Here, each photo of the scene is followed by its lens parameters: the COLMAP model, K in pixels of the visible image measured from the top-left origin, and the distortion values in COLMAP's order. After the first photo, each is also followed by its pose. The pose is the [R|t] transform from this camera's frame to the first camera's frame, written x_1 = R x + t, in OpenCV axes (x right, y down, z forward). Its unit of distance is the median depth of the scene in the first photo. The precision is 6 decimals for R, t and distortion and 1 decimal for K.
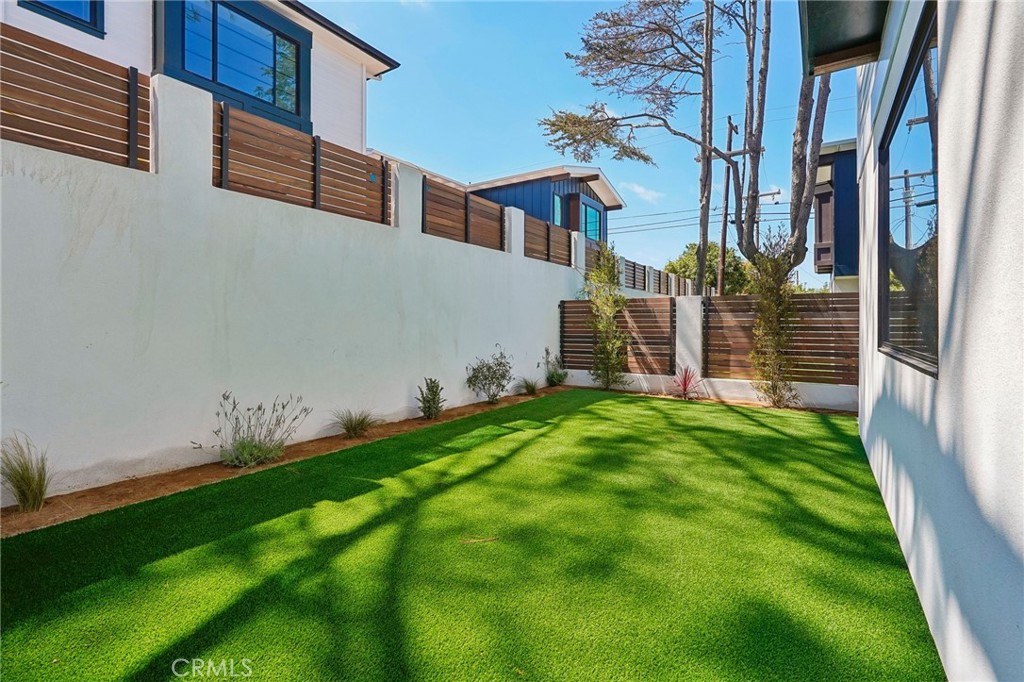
lens RADIAL K [[470.0, 0, 514.2], [0, 470.0, 332.2], [0, 0, 1]] dist [-0.004133, -0.000221]
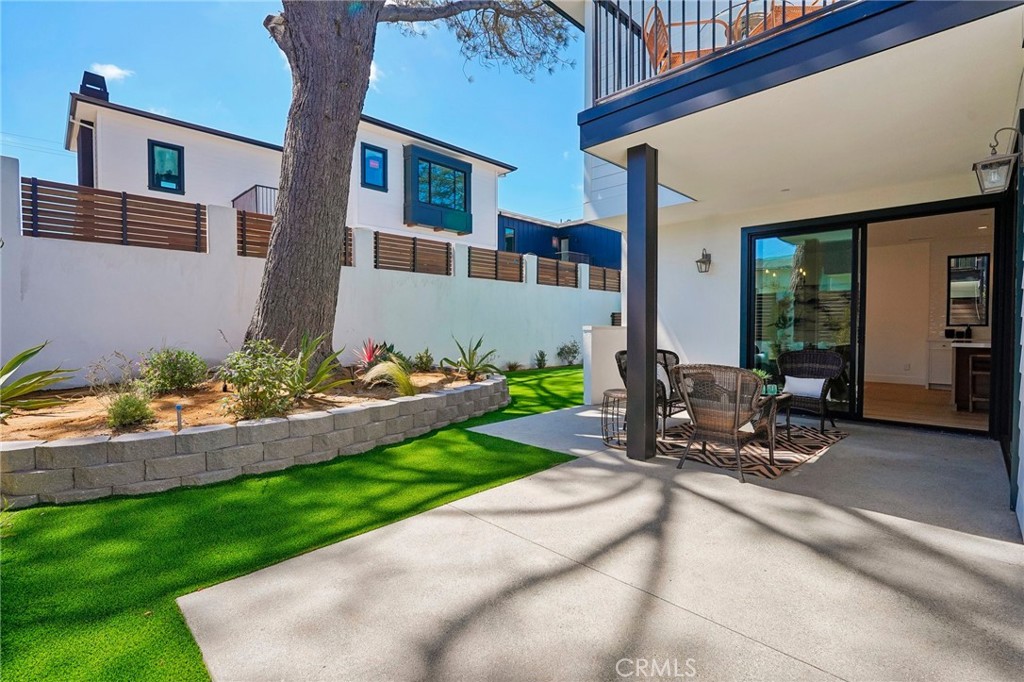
lens RADIAL K [[470.0, 0, 514.2], [0, 470.0, 332.2], [0, 0, 1]] dist [-0.004133, -0.000221]
pose [[0.980837, 0.001533, -0.194826, 0.098472], [-0.002792, 0.999977, -0.006184, 0.019257], [0.194812, 0.006610, 0.980818, -0.906360]]
